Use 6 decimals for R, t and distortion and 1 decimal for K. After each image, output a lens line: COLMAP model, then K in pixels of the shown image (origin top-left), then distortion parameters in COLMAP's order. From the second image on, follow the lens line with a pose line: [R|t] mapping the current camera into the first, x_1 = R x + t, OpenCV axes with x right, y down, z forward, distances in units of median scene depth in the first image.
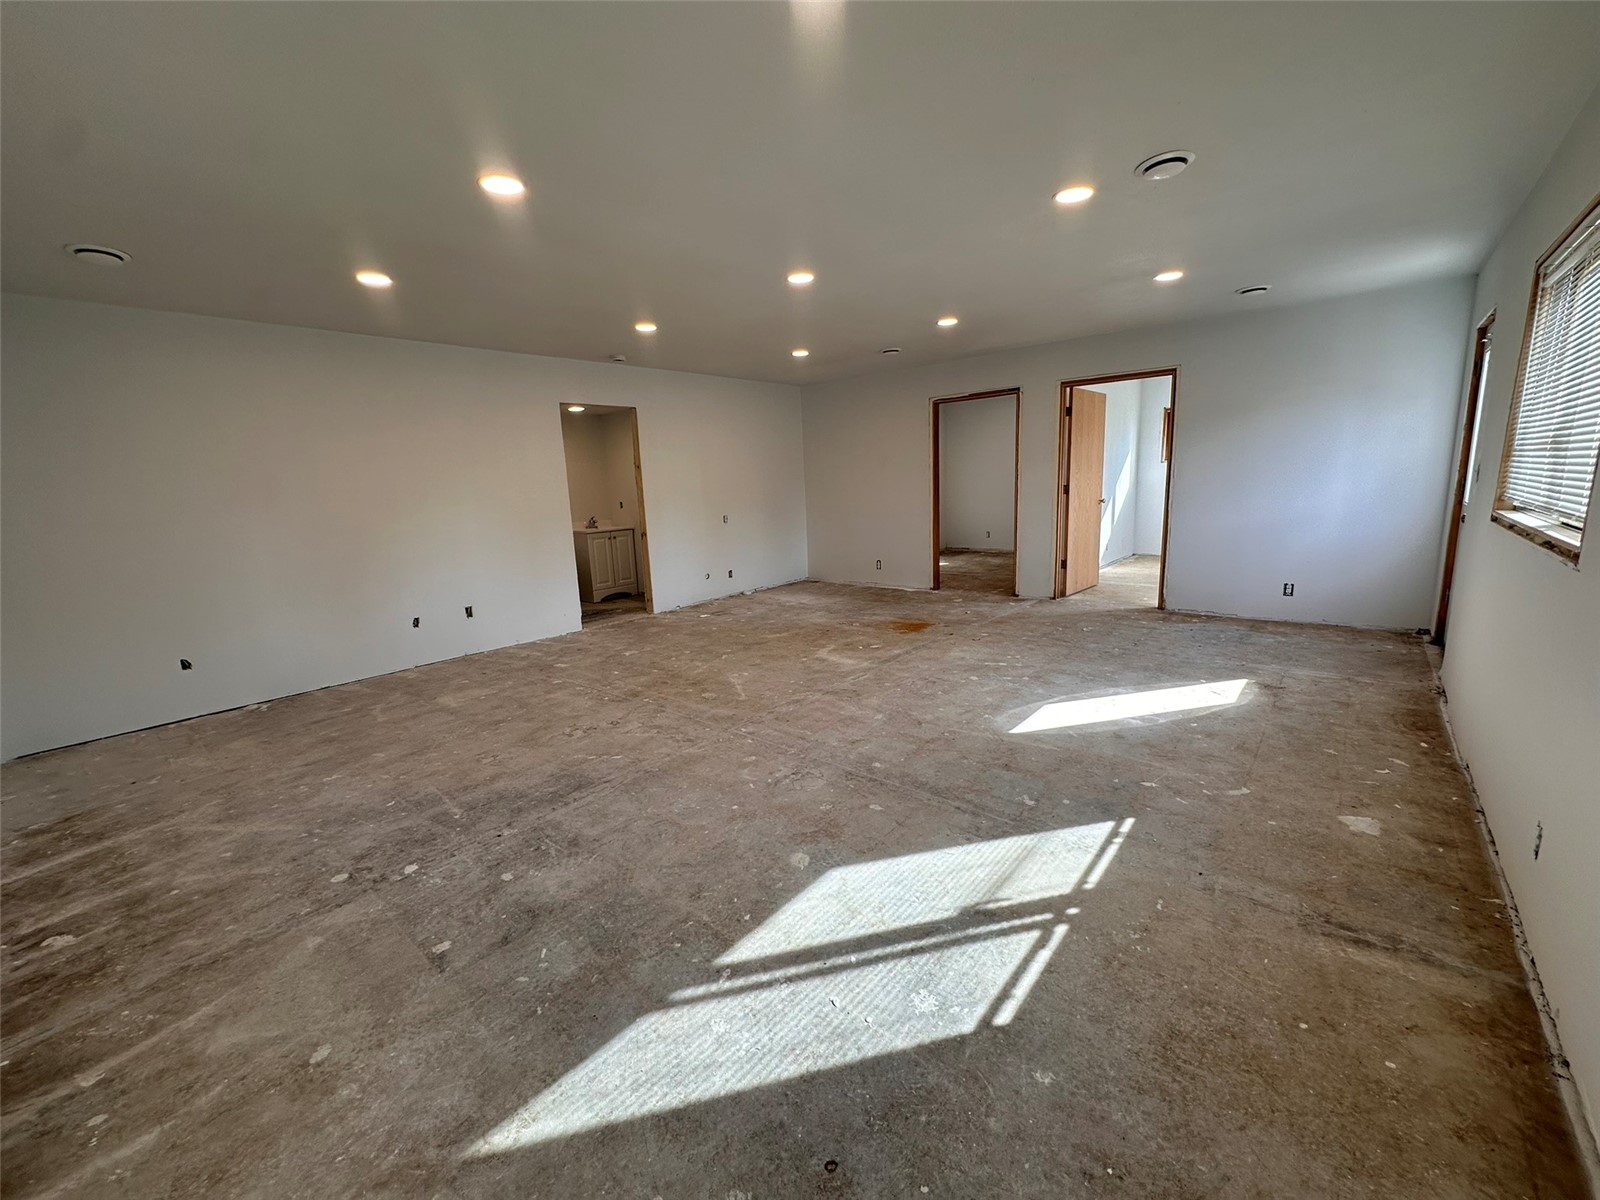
lens RADIAL K [[639.2, 0, 798.4], [0, 639.2, 600.5], [0, 0, 1]] dist [-0.005489, 0.001168]
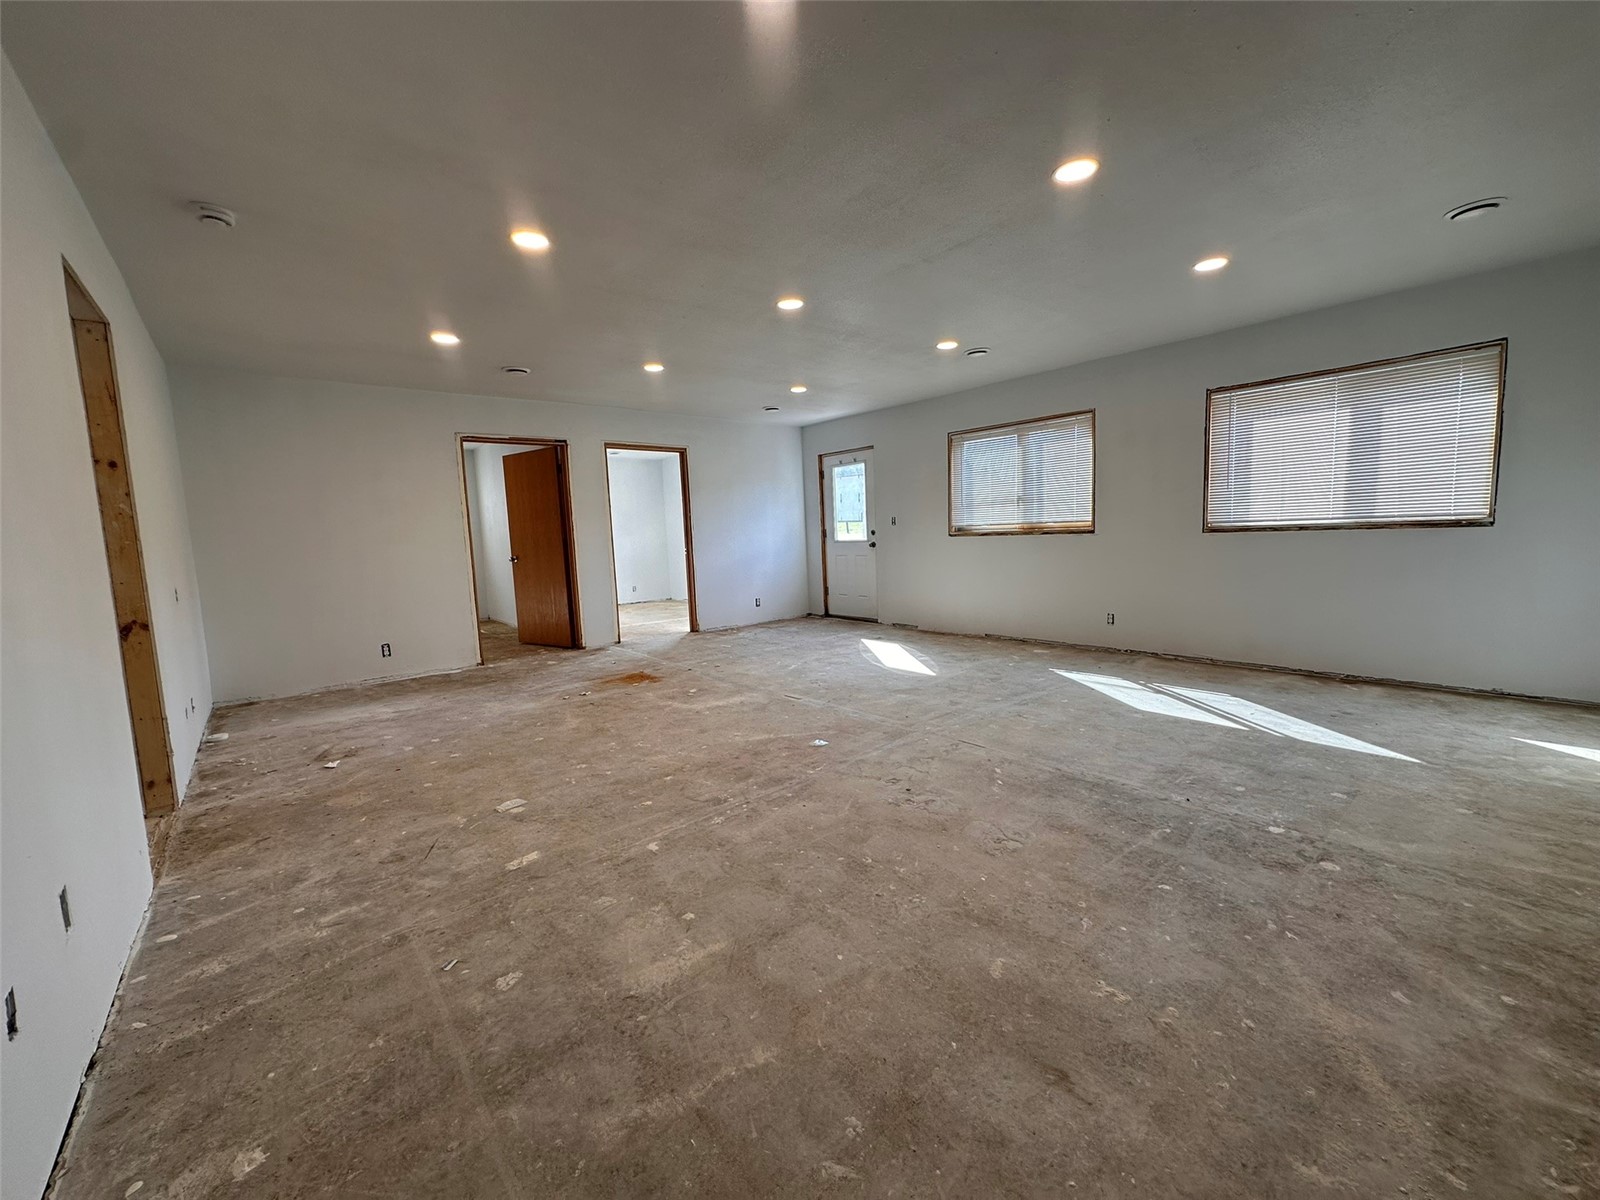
lens RADIAL K [[639.2, 0, 798.4], [0, 639.2, 600.5], [0, 0, 1]] dist [-0.005489, 0.001168]
pose [[0.157439, -0.068190, 0.985172, -1.021143], [0.216748, 0.975673, 0.032895, -0.071082], [-0.963449, 0.208355, 0.168390, 0.900119]]
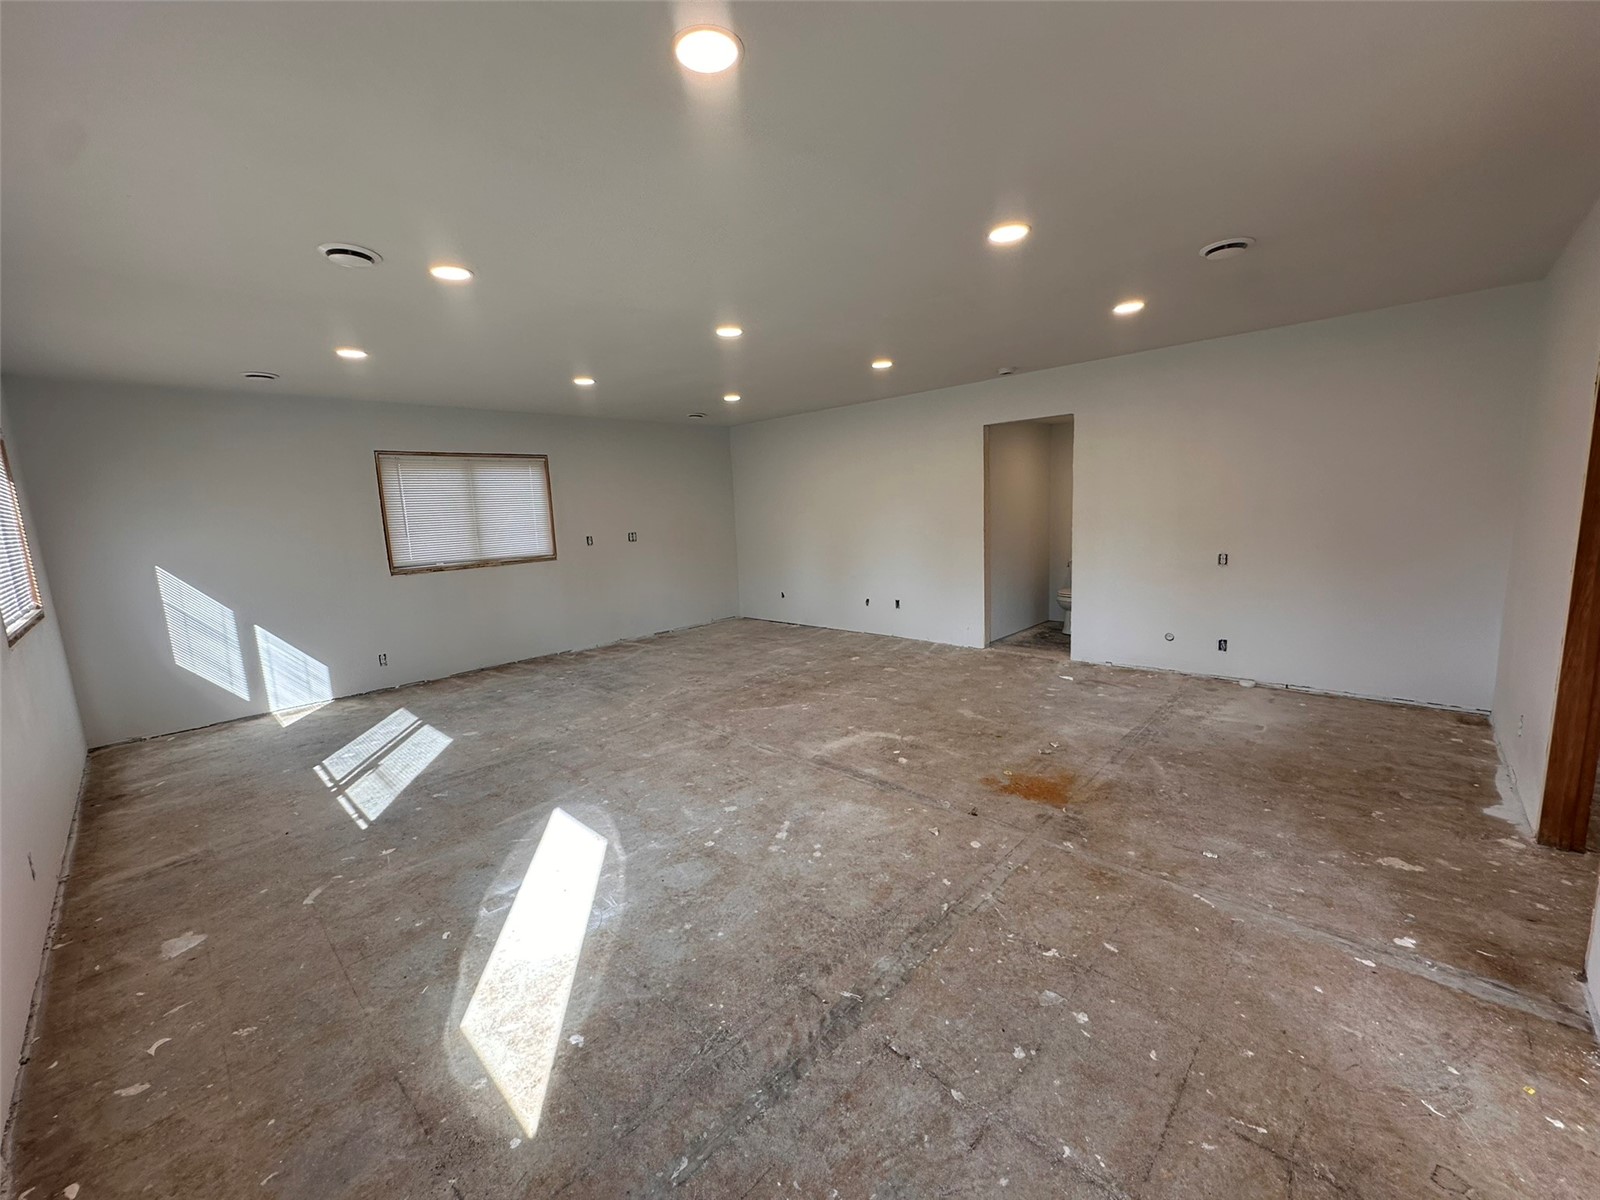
lens RADIAL K [[639.2, 0, 798.4], [0, 639.2, 600.5], [0, 0, 1]] dist [-0.005489, 0.001168]
pose [[-0.048573, 0.190918, -0.980404, 1.059210], [-0.140243, 0.970535, 0.195944, -0.300243], [0.988925, 0.147013, -0.020367, 1.174182]]
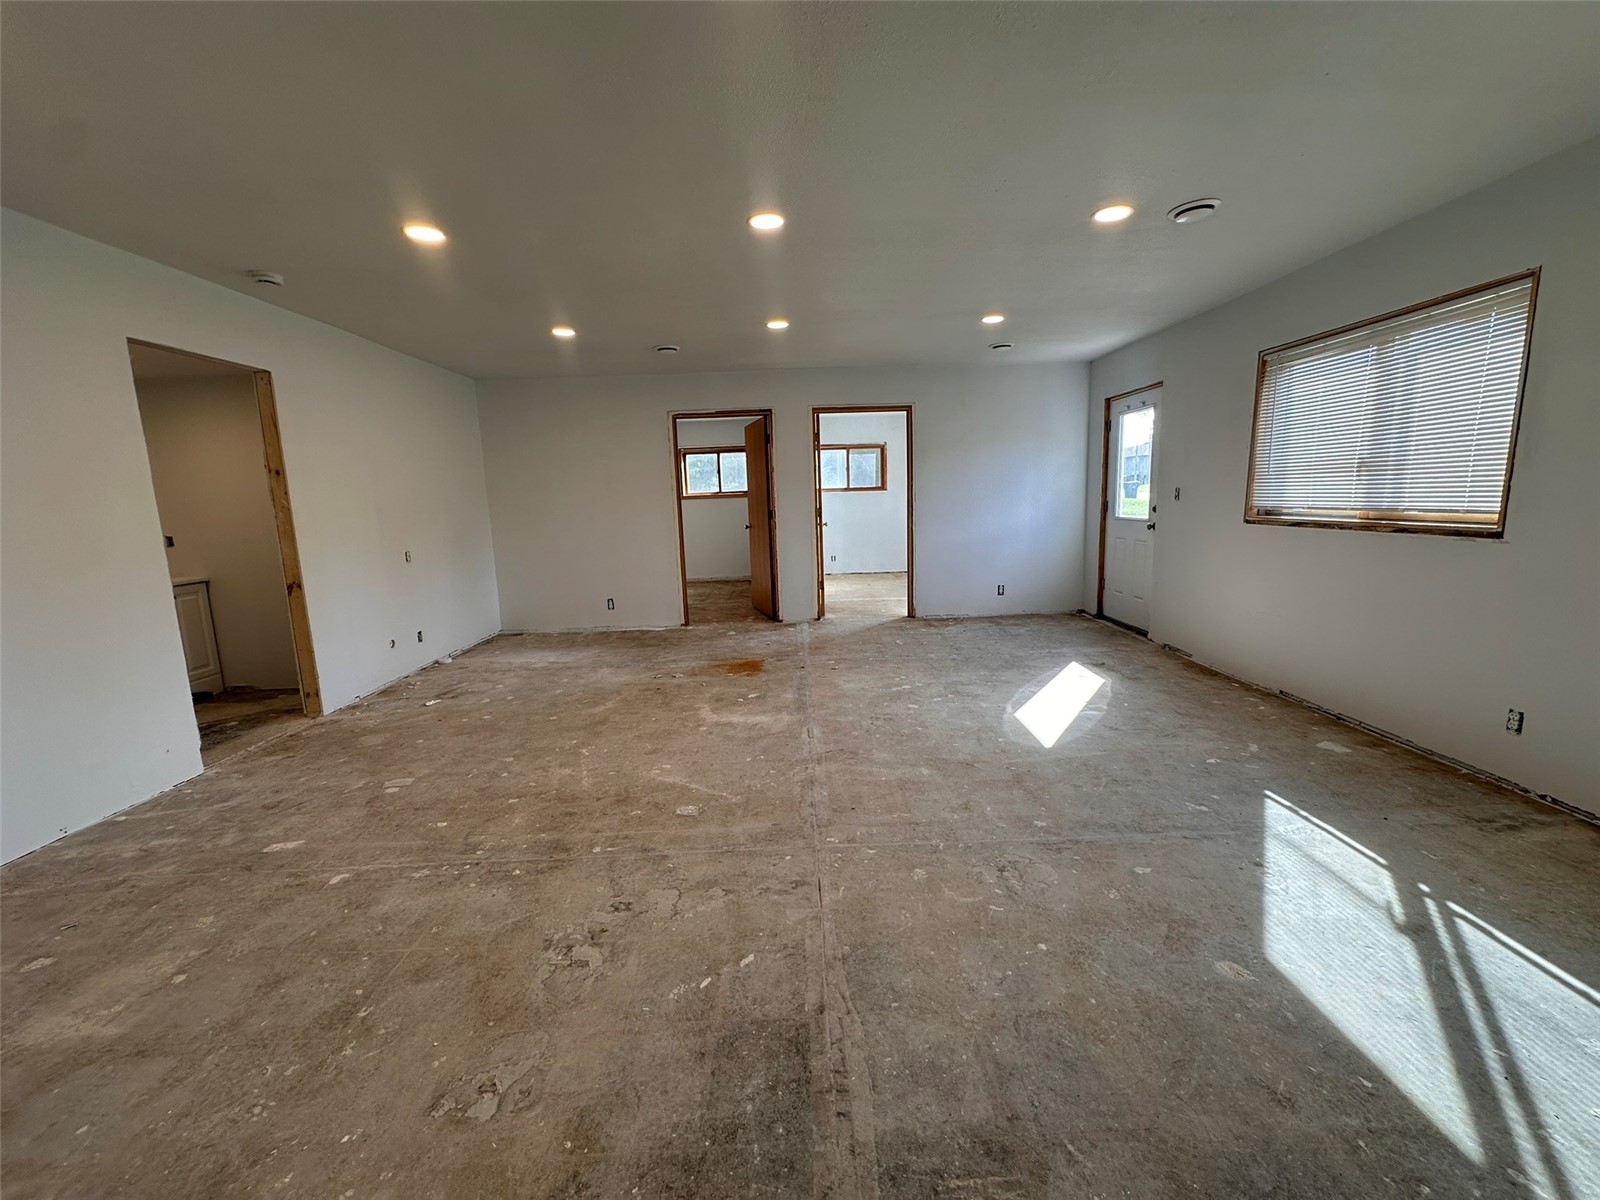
lens RADIAL K [[639.2, 0, 798.4], [0, 639.2, 600.5], [0, 0, 1]] dist [-0.005489, 0.001168]
pose [[0.748212, -0.087135, 0.657712, -0.496978], [0.123319, 0.992328, -0.008821, -0.048001], [-0.651898, 0.087708, 0.753217, 0.439116]]
